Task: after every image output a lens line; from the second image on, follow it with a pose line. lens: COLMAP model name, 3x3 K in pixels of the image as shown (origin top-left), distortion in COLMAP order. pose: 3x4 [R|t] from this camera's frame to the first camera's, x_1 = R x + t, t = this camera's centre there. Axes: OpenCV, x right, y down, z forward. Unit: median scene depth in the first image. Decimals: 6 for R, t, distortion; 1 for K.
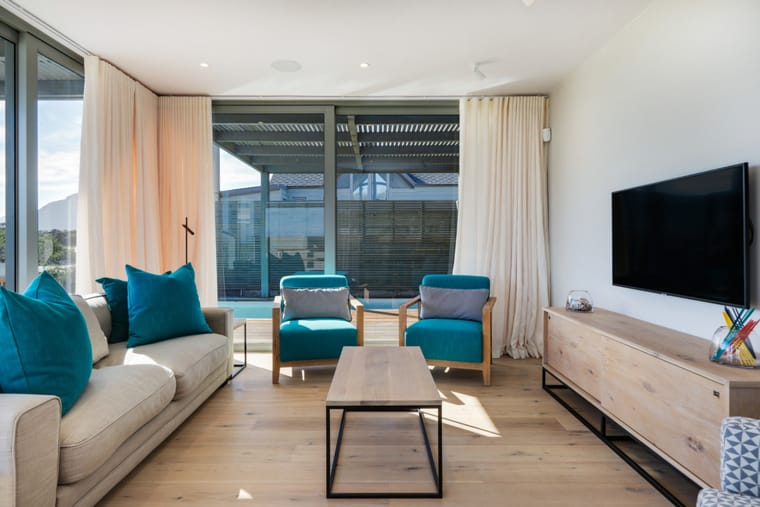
lens RADIAL K [[445.1, 0, 382.9], [0, 445.1, 245.5], [0, 0, 1]] dist [0.000285, -0.000712]
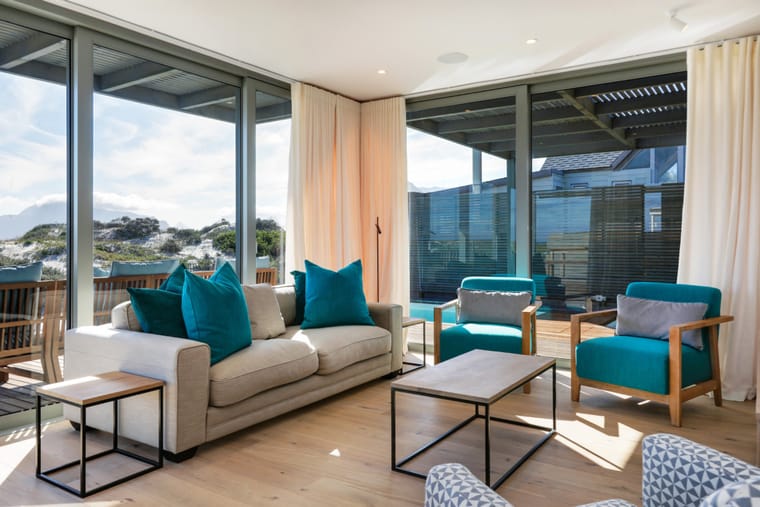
lens RADIAL K [[561.0, 0, 378.3], [0, 561.0, 248.7], [0, 0, 1]] dist [0.003726, -0.001339]
pose [[0.826275, 0.007426, -0.563218, 0.334397], [-0.004013, 0.999965, 0.007296, 0.001448], [0.563253, -0.003768, 0.826276, -0.094145]]
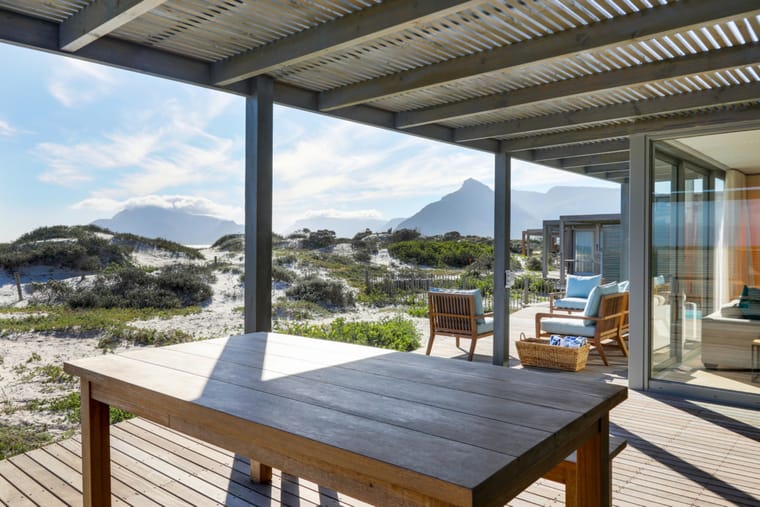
lens RADIAL K [[580.0, 0, 356.8], [0, 580.0, 254.5], [0, 0, 1]] dist [0.007844, 0.001014]
pose [[0.730733, 0.015070, -0.682497, -0.117165], [-0.009511, 0.999884, 0.011896, -0.076728], [0.682598, -0.002202, 0.730791, -1.770518]]
